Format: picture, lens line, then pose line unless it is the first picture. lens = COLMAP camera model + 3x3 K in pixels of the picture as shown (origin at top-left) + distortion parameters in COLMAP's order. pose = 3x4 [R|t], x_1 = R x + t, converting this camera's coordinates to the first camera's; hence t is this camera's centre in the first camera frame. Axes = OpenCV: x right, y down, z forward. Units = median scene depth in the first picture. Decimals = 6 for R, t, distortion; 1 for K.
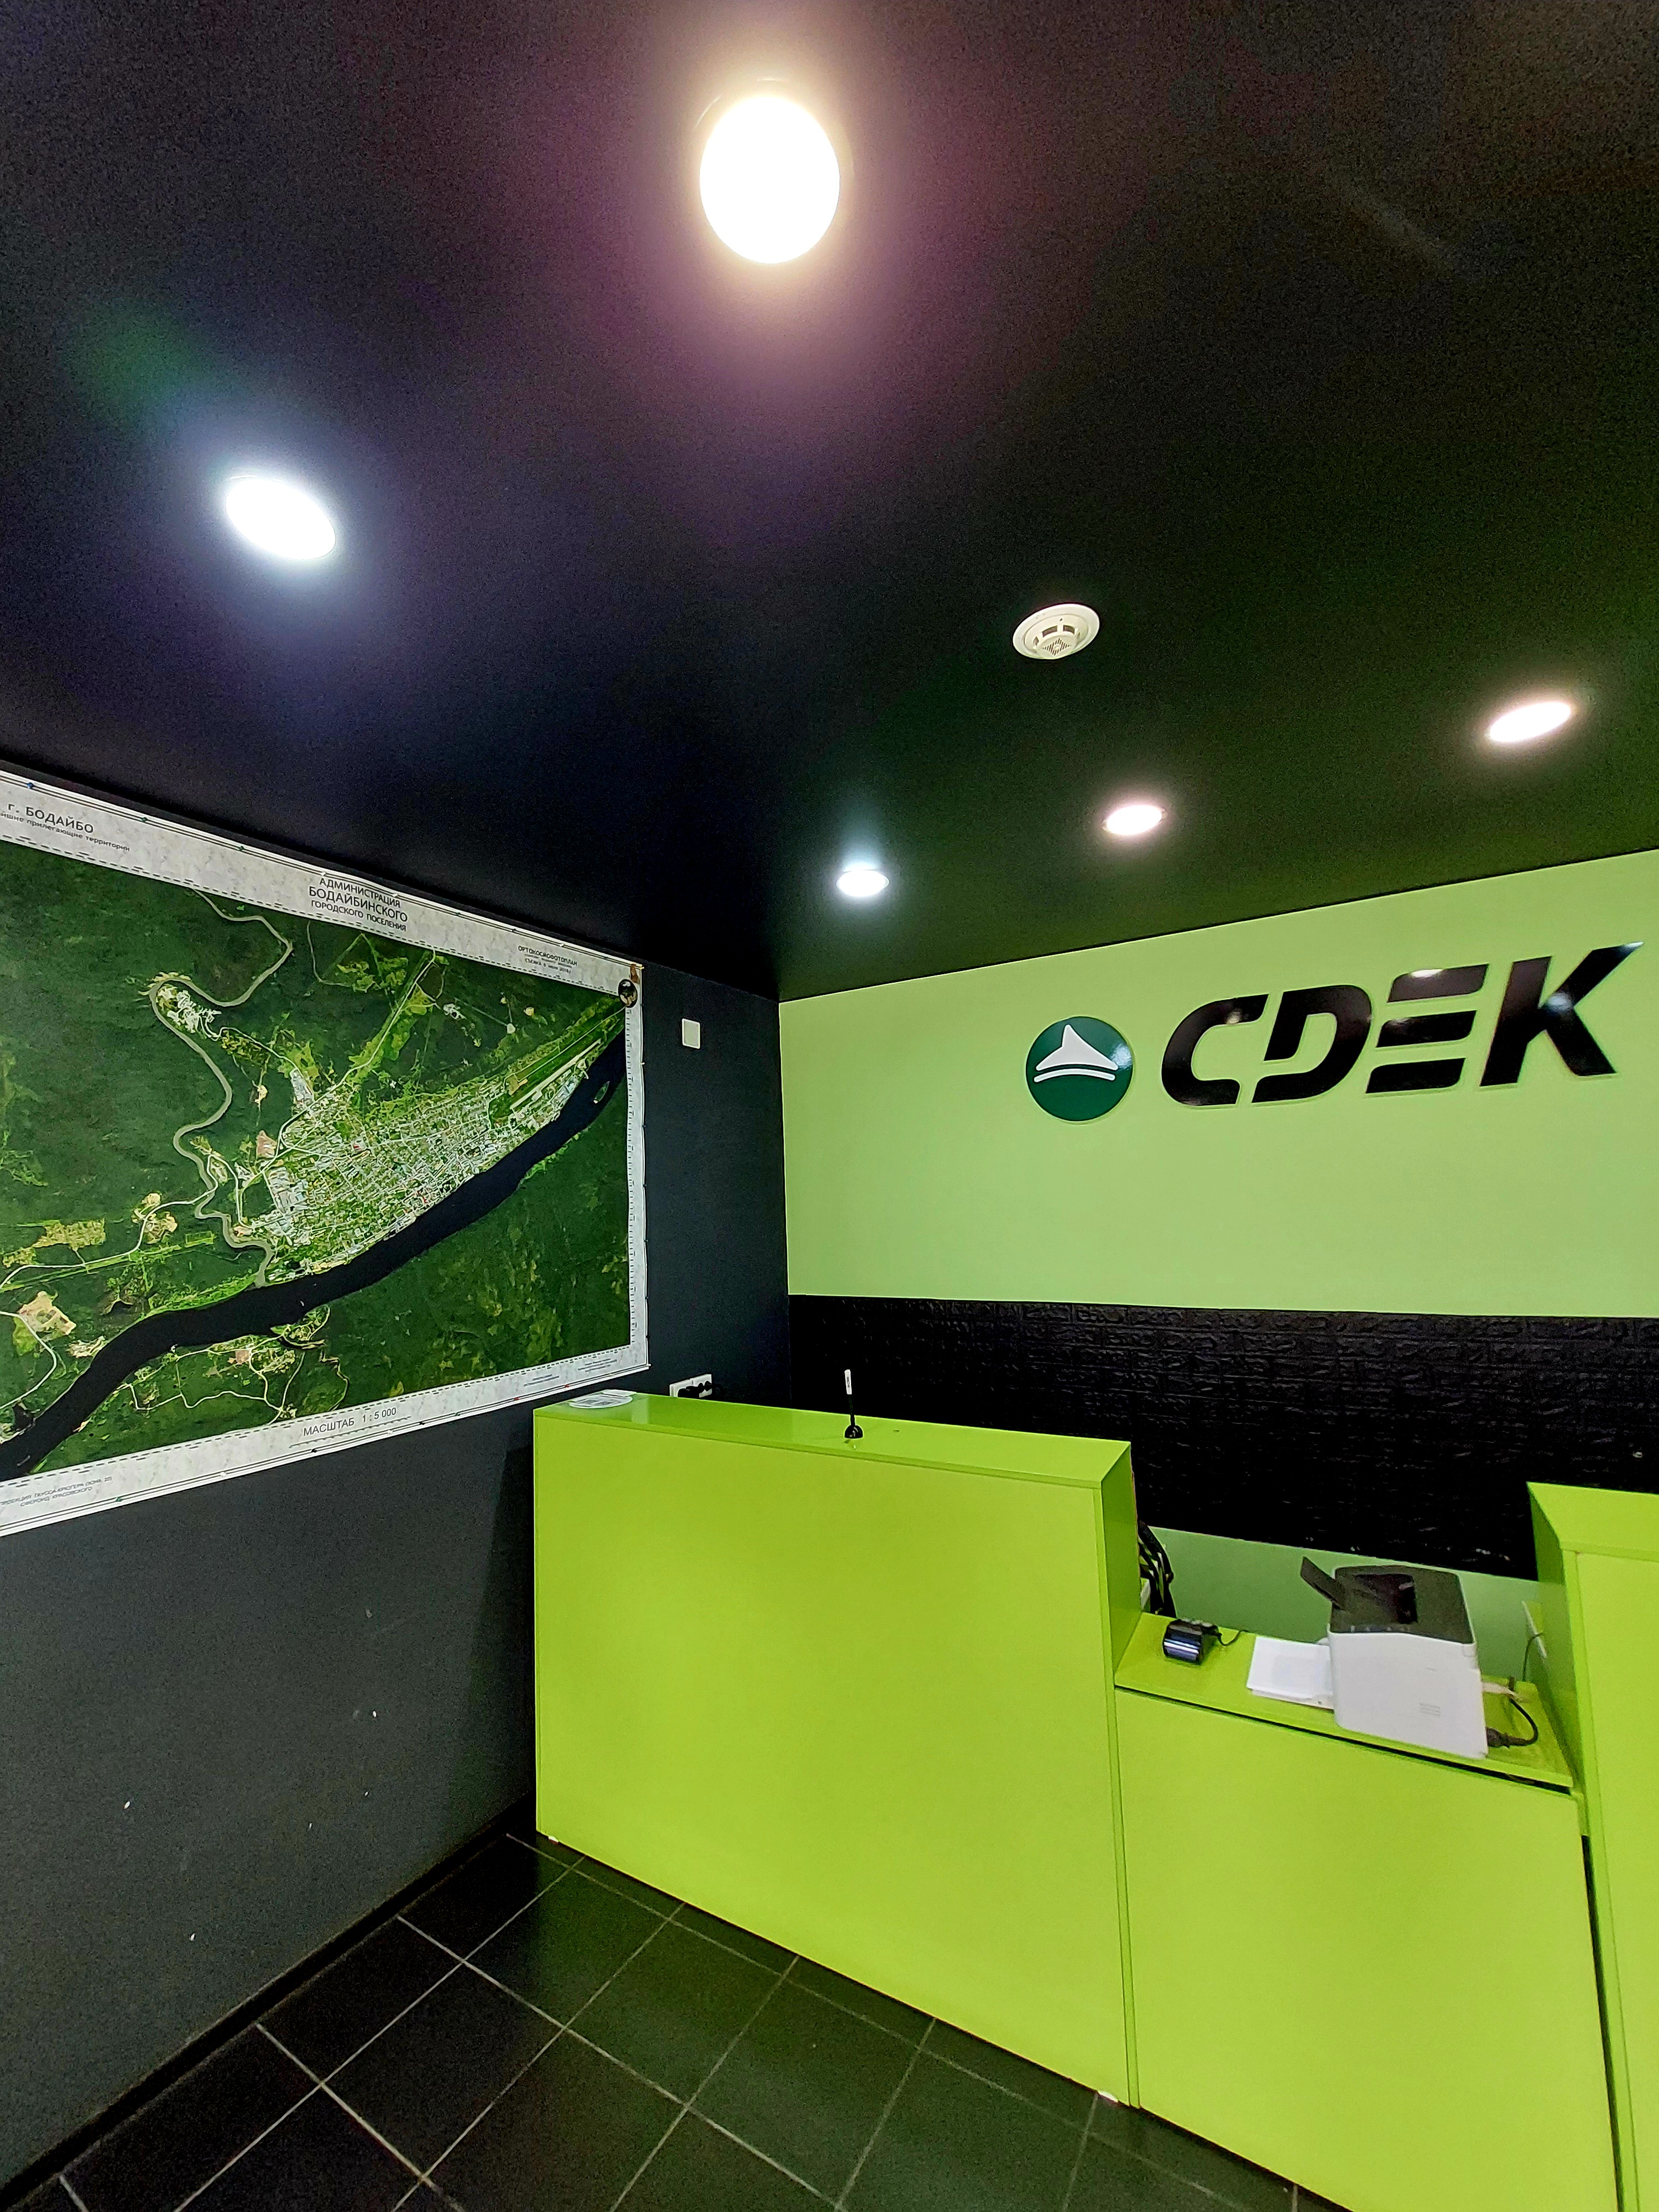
lens RADIAL K [[890.7, 0, 796.5], [0, 890.7, 1109.3], [0, 0, 1]] dist [-0.019769, -0.000341]
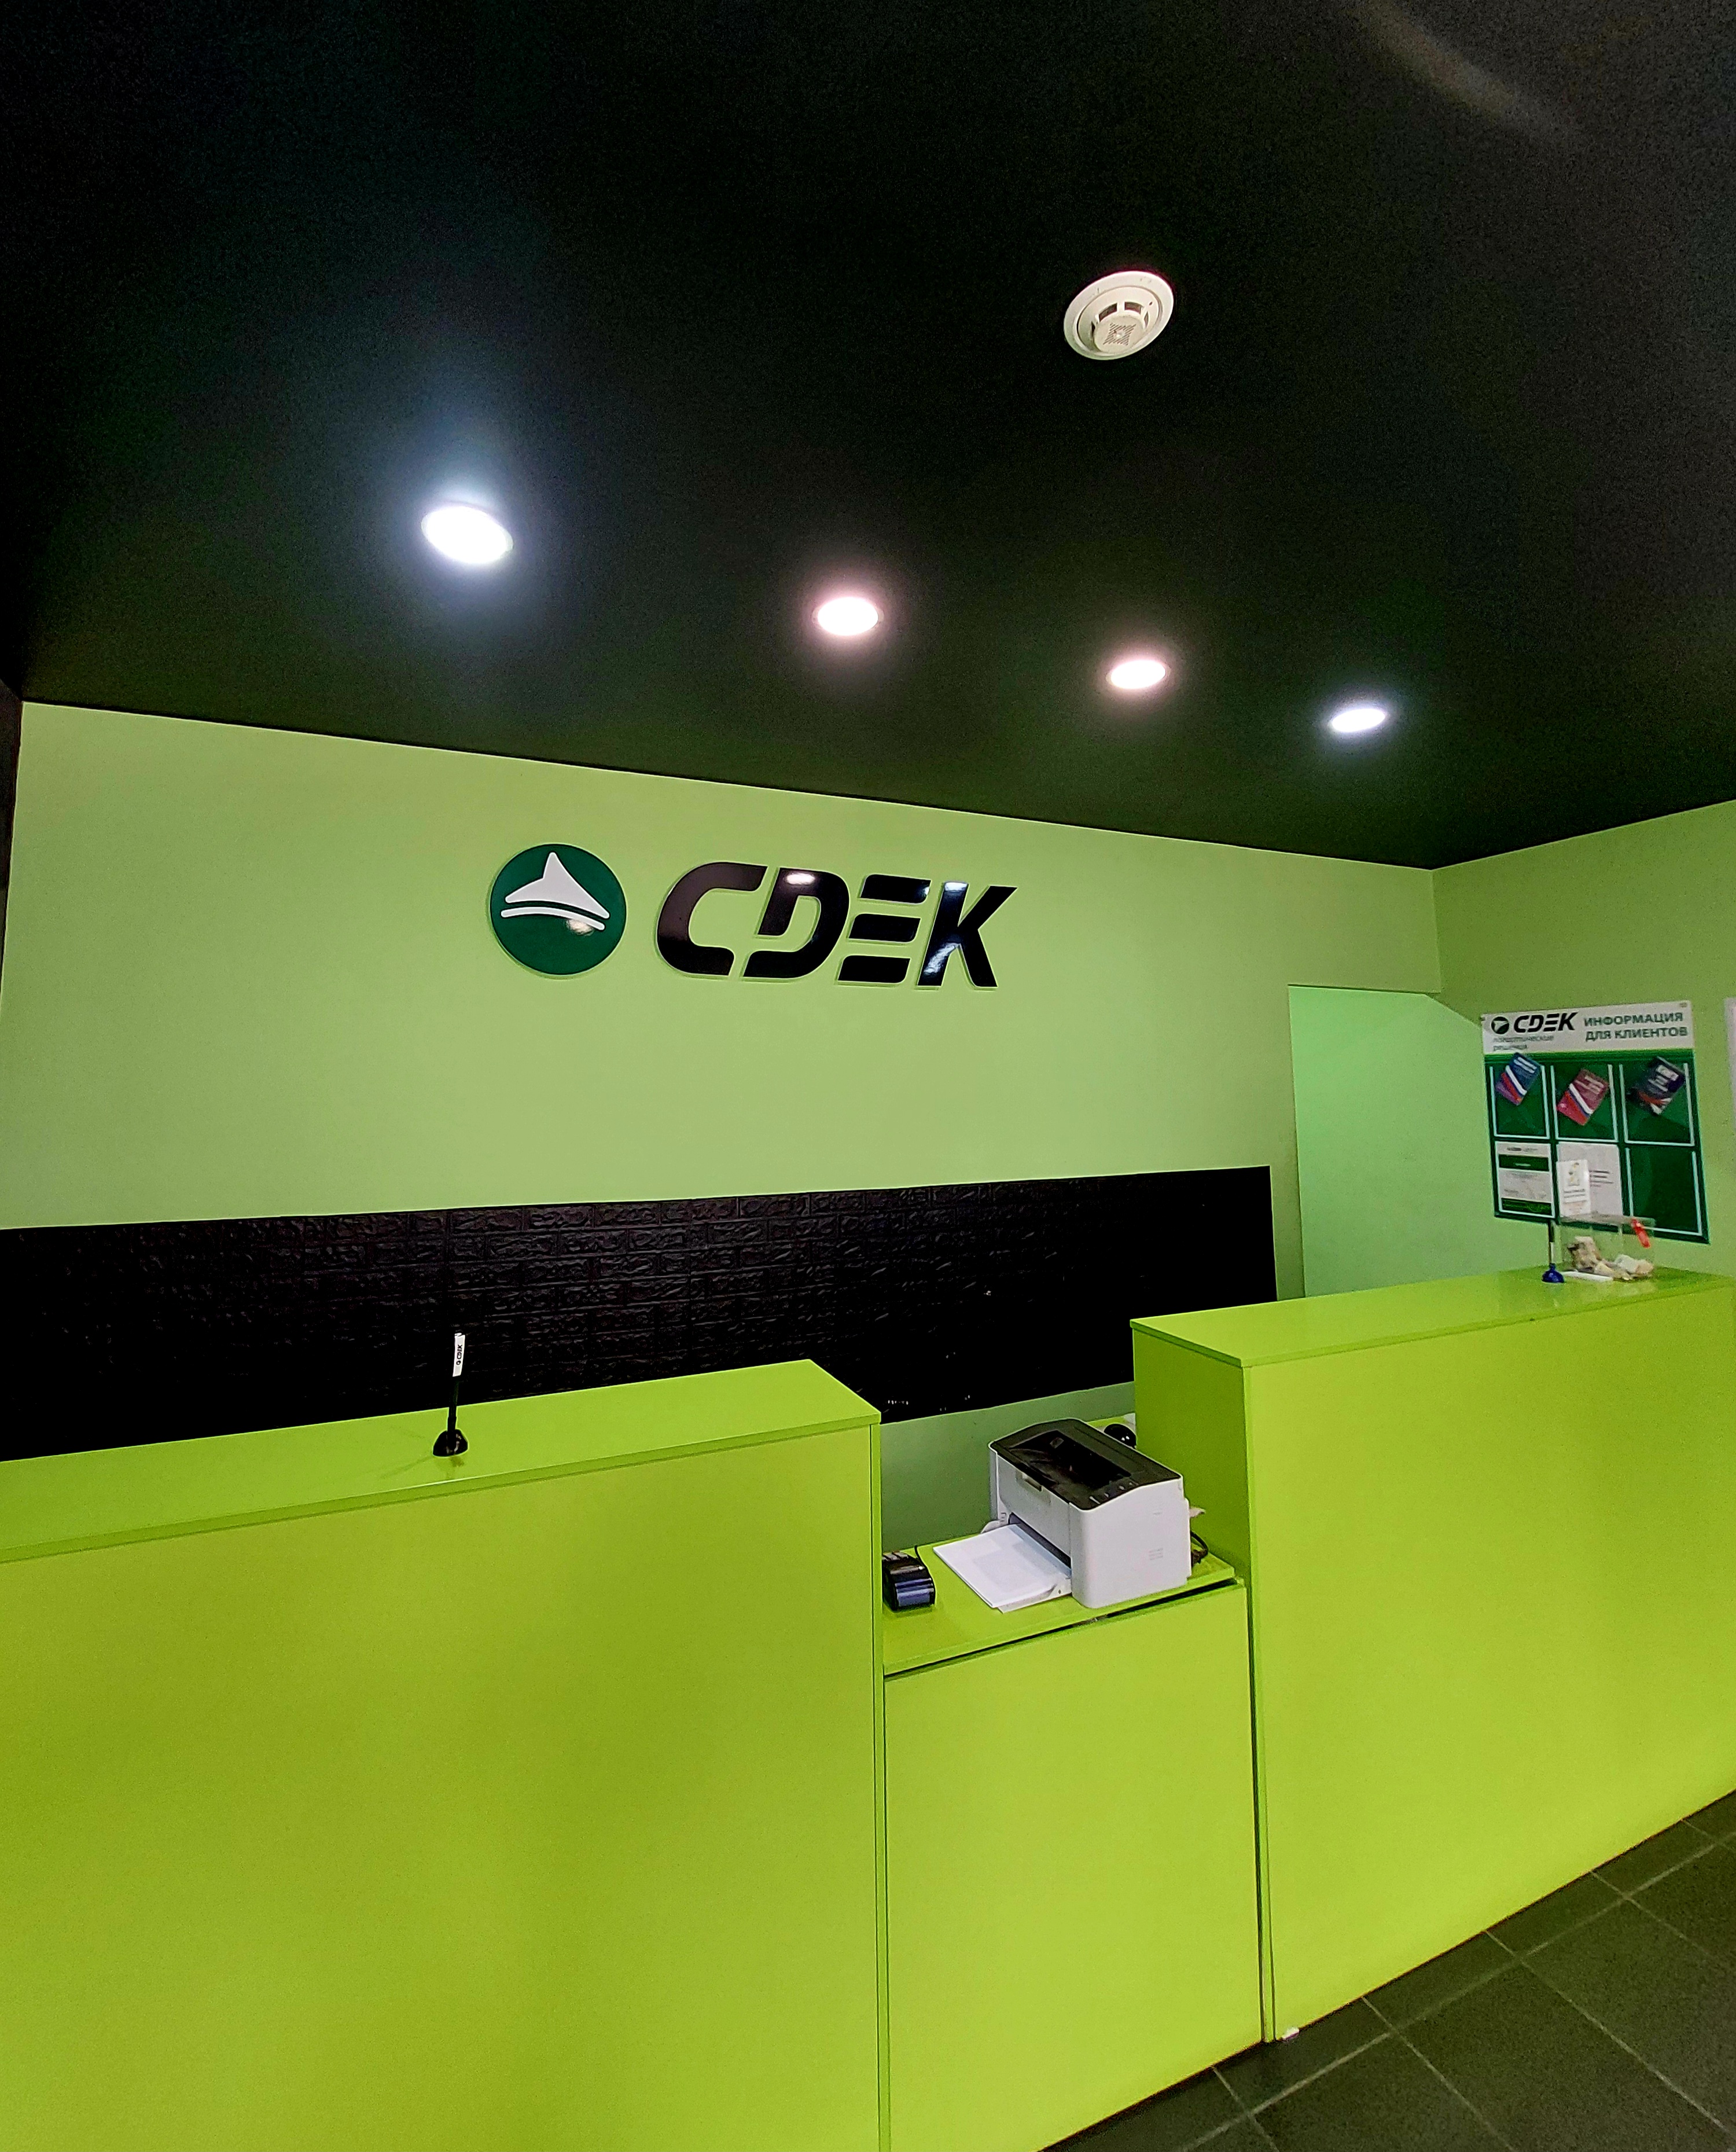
lens RADIAL K [[928.1, 0, 864.0], [0, 928.1, 1005.9], [0, 0, 1]] dist [-0.015288, -0.000139]
pose [[0.587118, 0.099854, 0.803319, -0.209248], [-0.096594, 0.993915, -0.052948, 0.066843], [-0.803718, -0.046509, 0.593190, 0.329035]]
